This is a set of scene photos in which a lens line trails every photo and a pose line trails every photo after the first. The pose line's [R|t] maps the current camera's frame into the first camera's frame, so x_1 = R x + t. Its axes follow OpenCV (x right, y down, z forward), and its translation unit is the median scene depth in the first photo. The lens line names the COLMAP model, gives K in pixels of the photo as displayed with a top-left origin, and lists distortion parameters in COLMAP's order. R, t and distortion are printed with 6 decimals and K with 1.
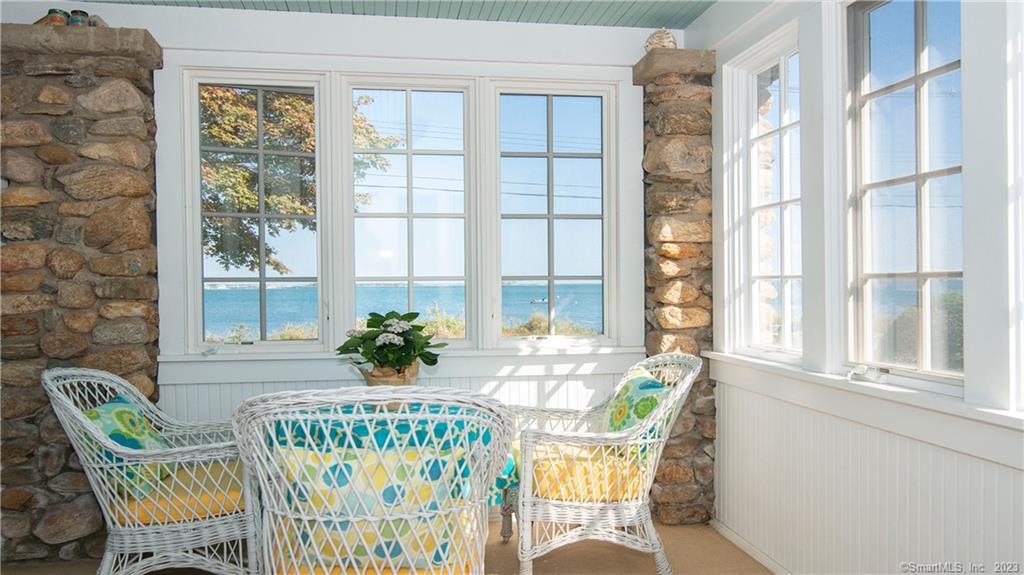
lens RADIAL K [[753.3, 0, 512.0], [0, 753.3, 287.5], [0, 0, 1]] dist [0.053134, -0.002760]
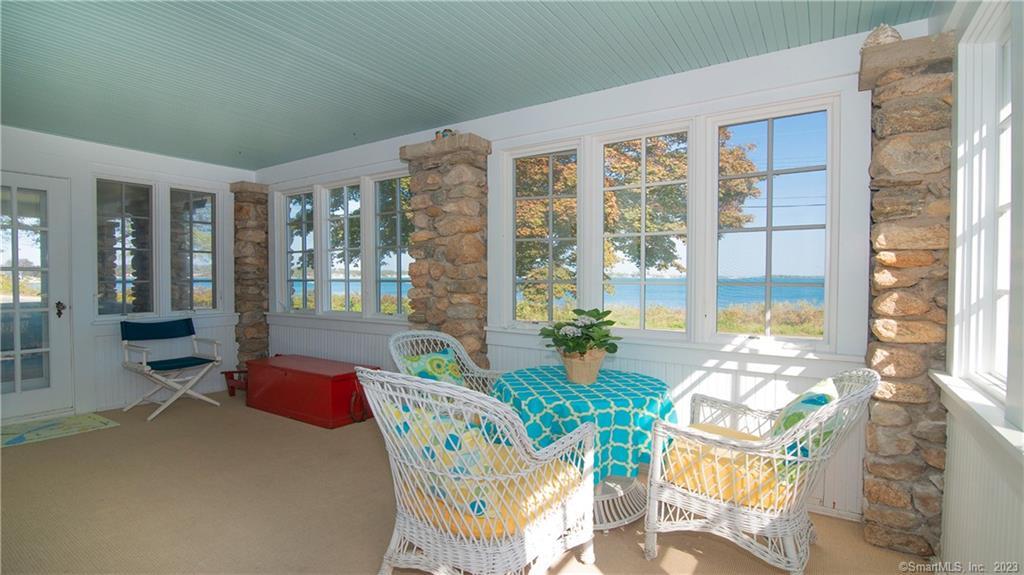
lens RADIAL K [[476.2, 0, 512.0], [0, 476.2, 287.5], [0, 0, 1]] dist [-0.002686, -0.000186]
pose [[0.743675, 0.026937, -0.667999, 0.259360], [-0.014822, 0.999607, 0.023808, -0.020720], [0.668377, -0.007804, 0.743781, 0.248052]]
